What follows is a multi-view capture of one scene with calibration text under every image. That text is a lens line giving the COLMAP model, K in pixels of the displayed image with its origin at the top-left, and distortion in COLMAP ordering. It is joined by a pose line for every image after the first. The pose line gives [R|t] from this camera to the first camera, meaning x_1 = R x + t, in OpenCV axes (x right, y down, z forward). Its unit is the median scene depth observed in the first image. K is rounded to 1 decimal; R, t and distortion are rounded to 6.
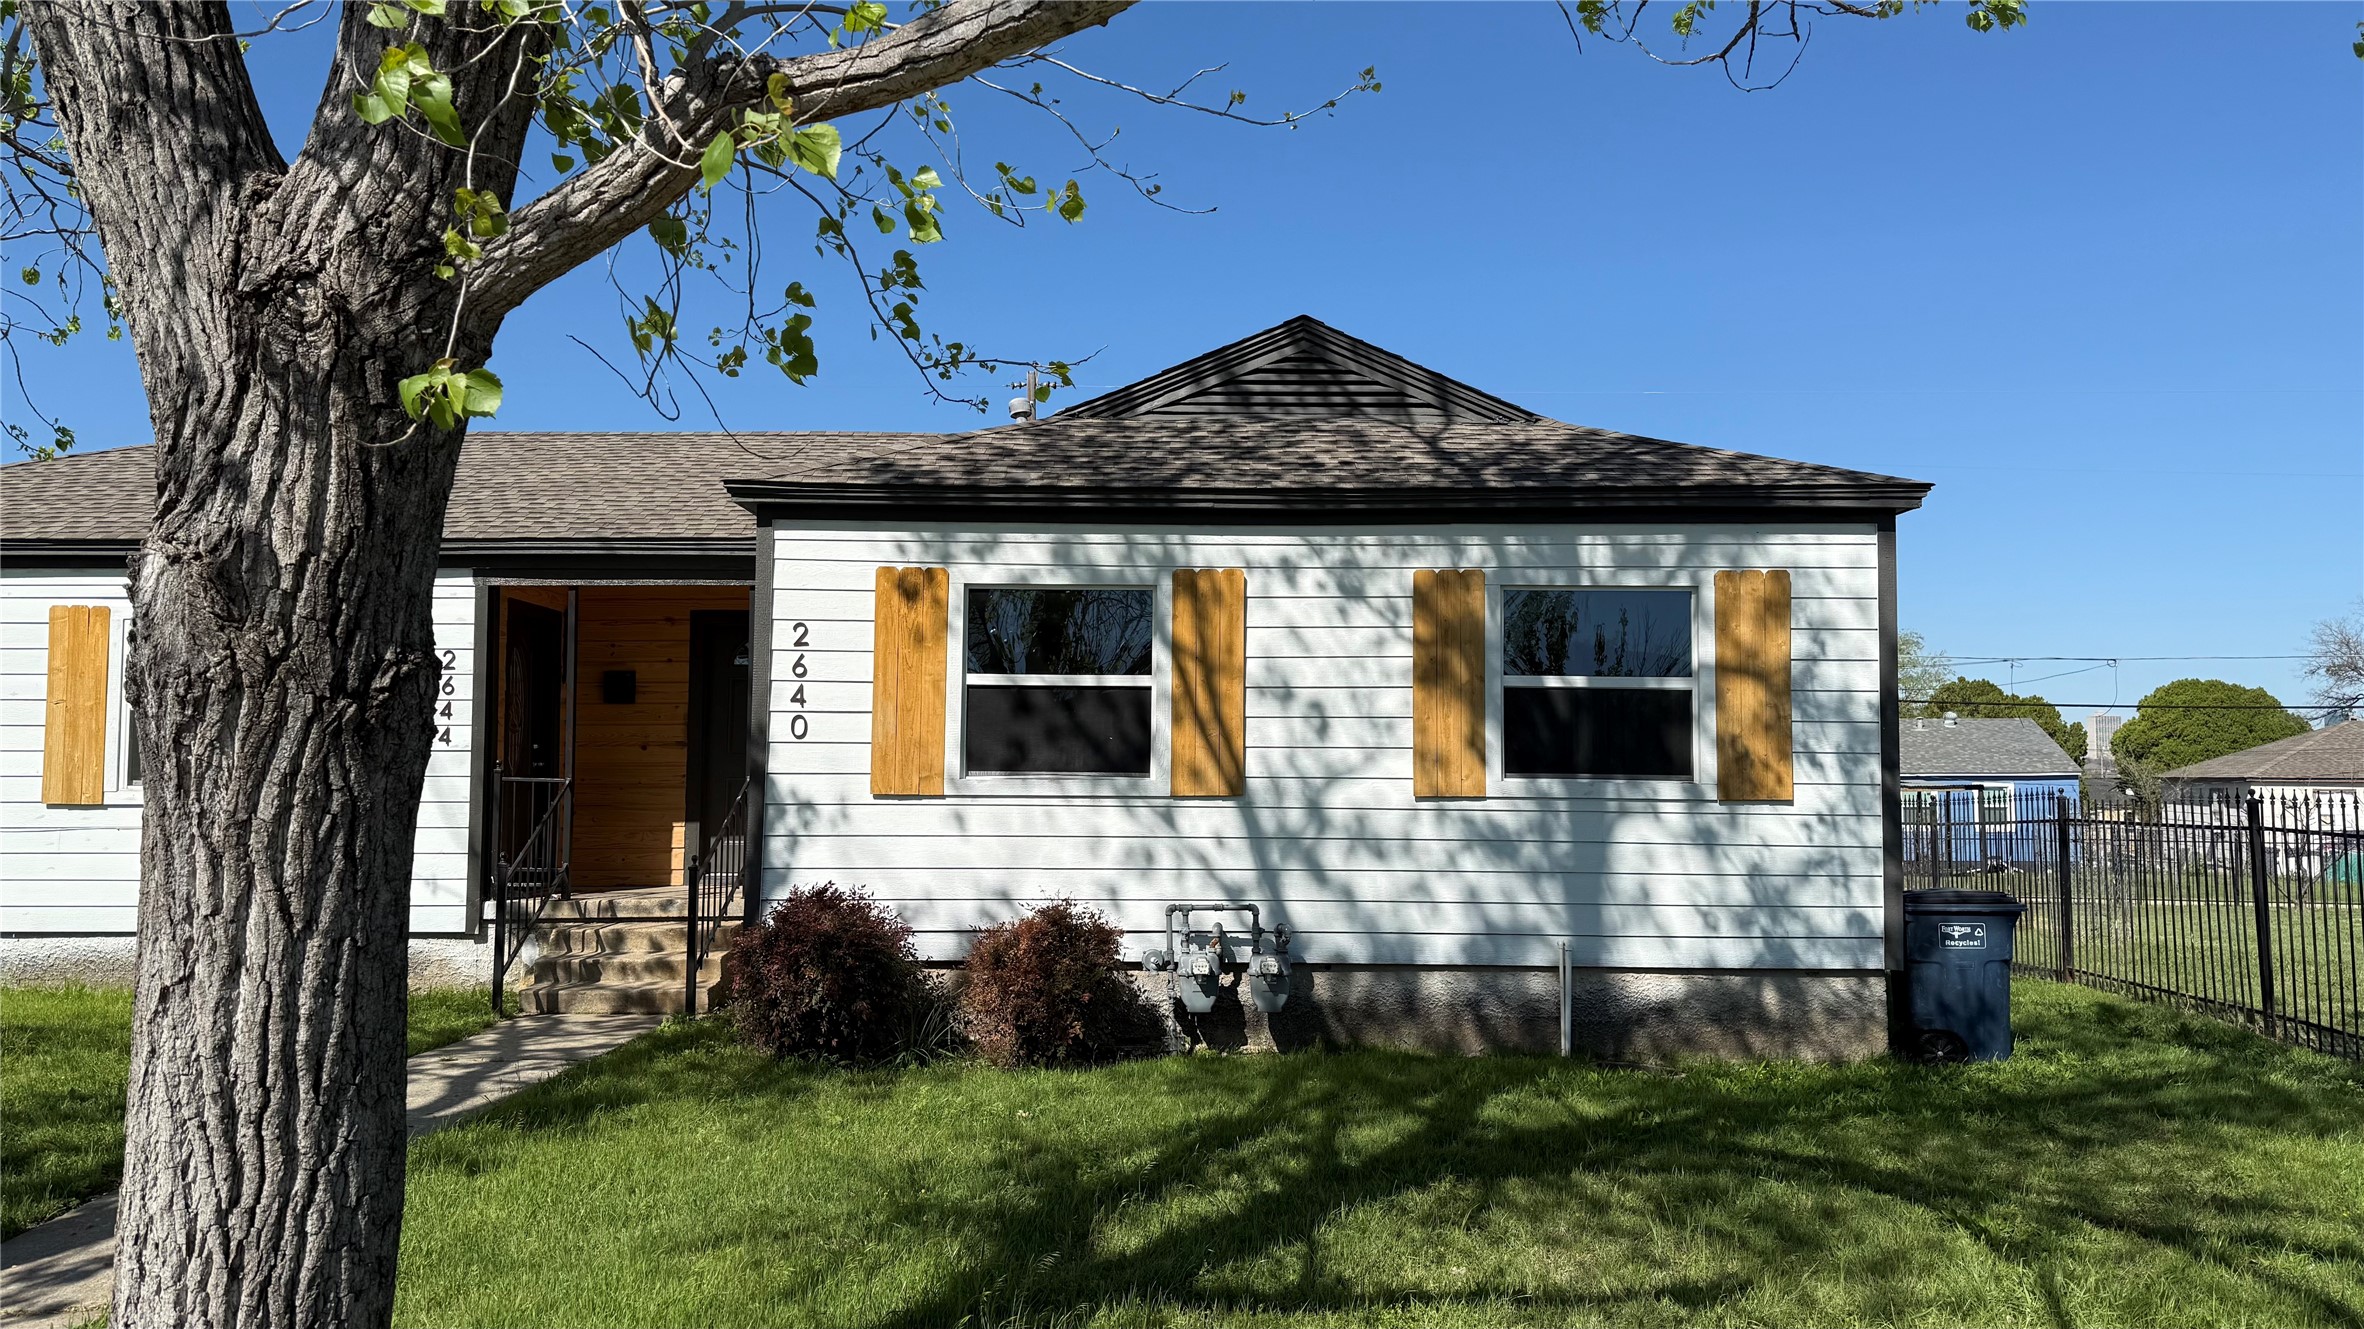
lens RADIAL K [[1627.2, 0, 1174.7], [0, 1627.2, 677.6], [0, 0, 1]] dist [0.134854, -0.224988]
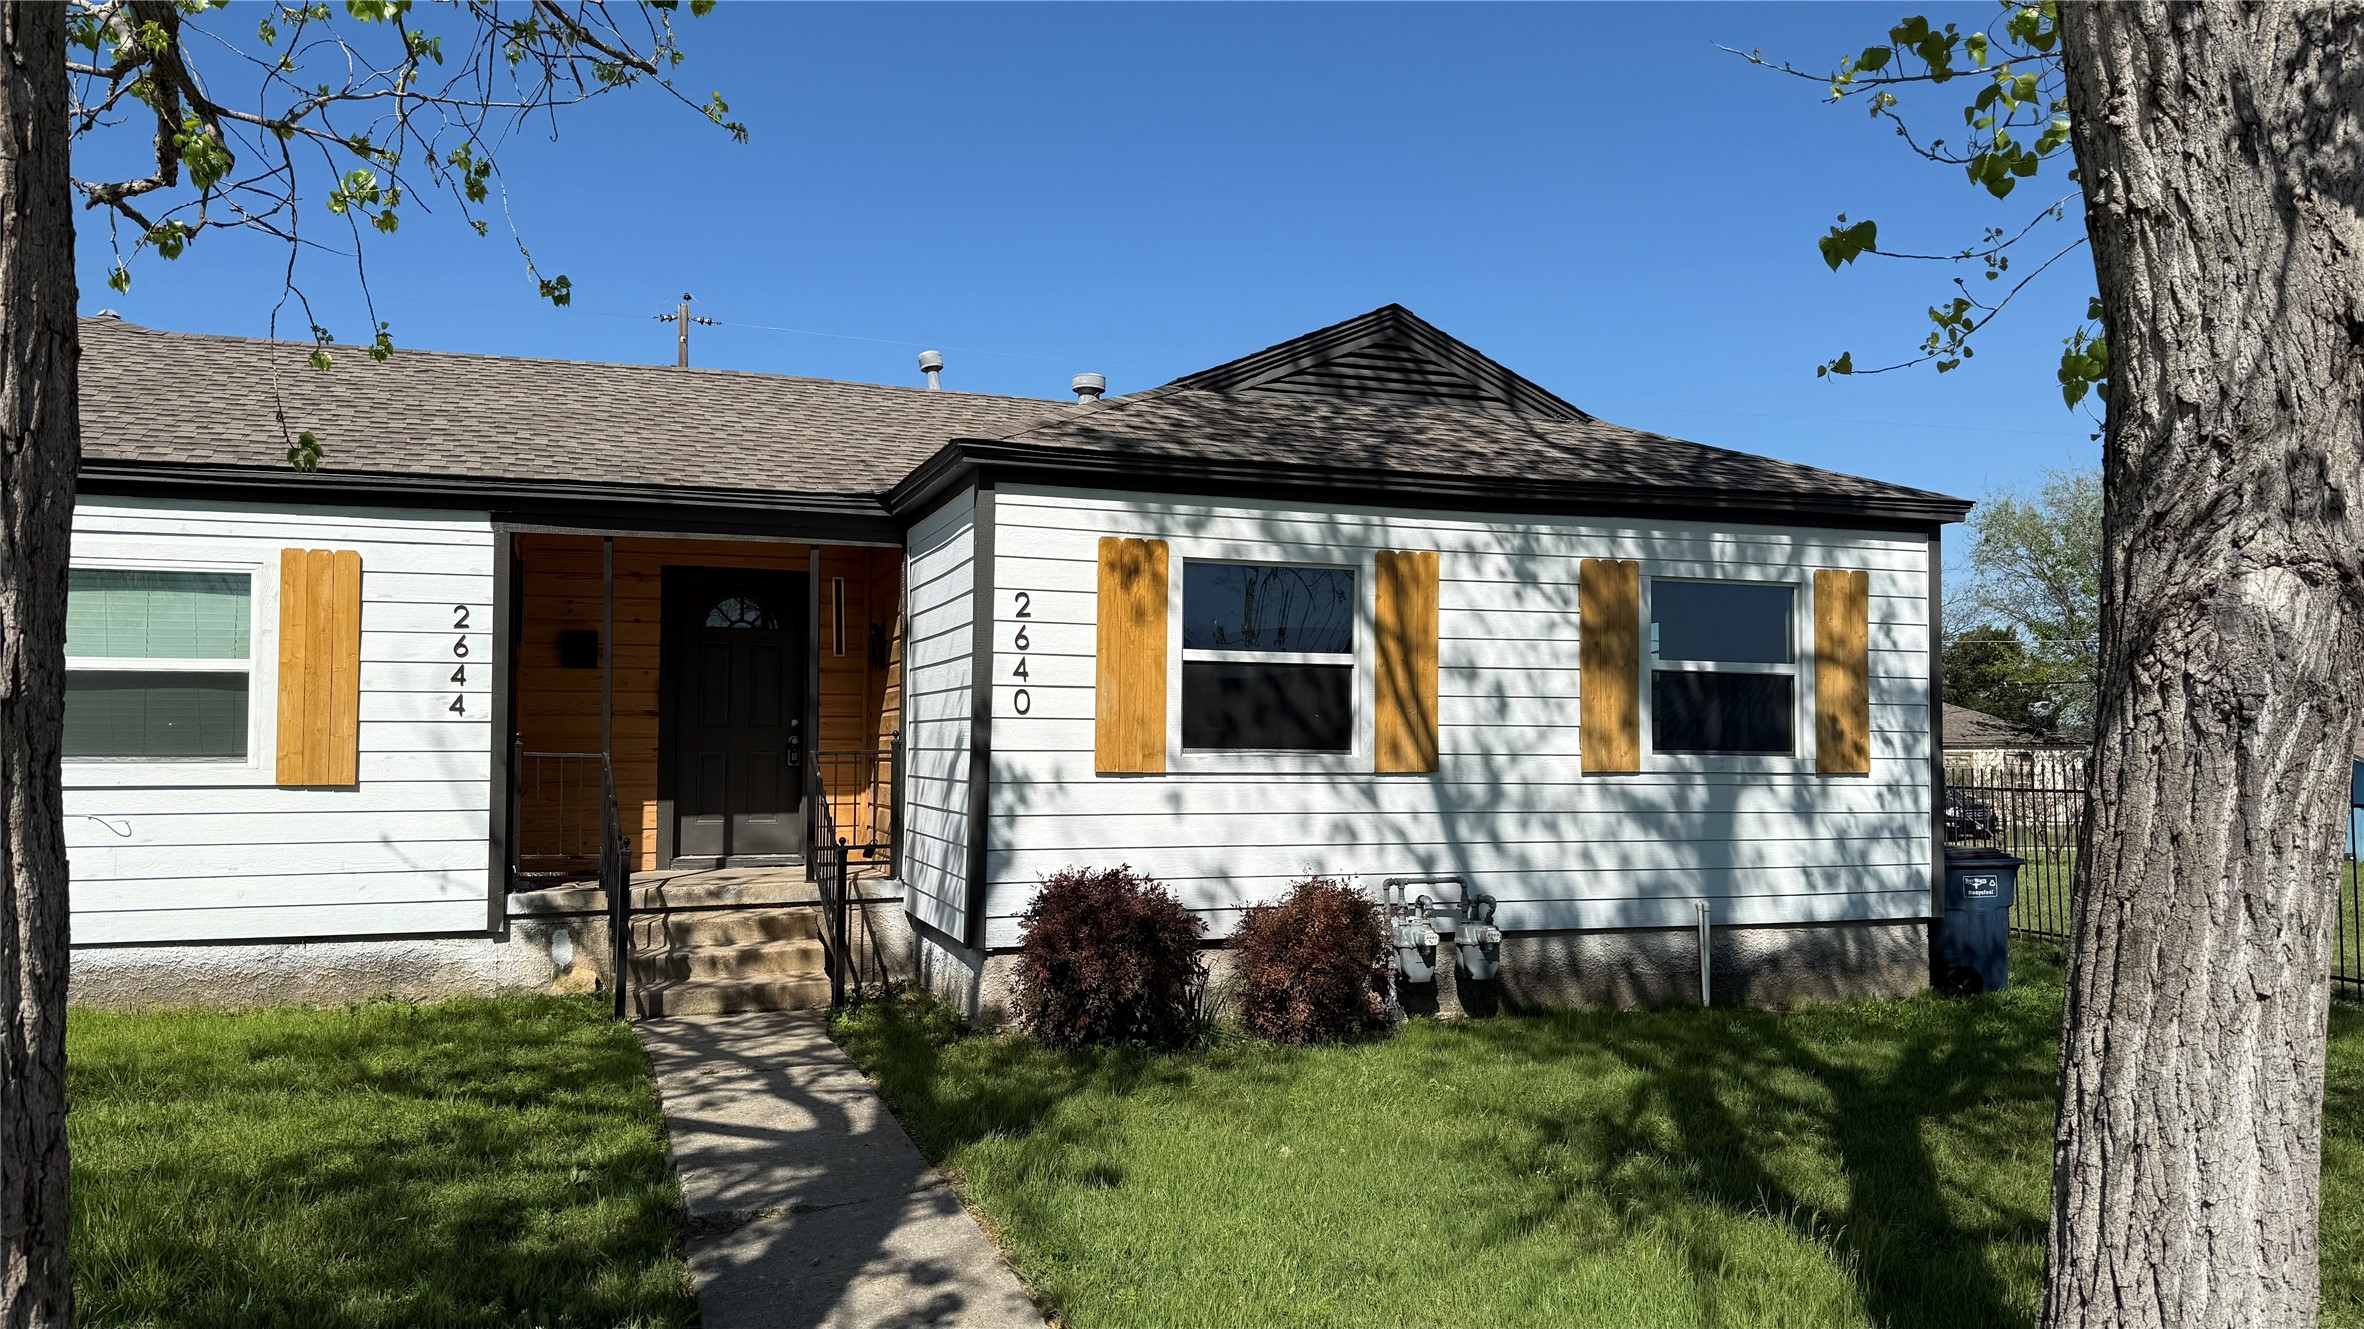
lens RADIAL K [[1627.2, 0, 1174.7], [0, 1627.2, 677.6], [0, 0, 1]] dist [0.134854, -0.224988]
pose [[0.944954, 0.012737, 0.326956, -0.453593], [-0.020474, 0.999586, 0.020233, -0.004970], [-0.326563, -0.025814, 0.944823, 0.075814]]
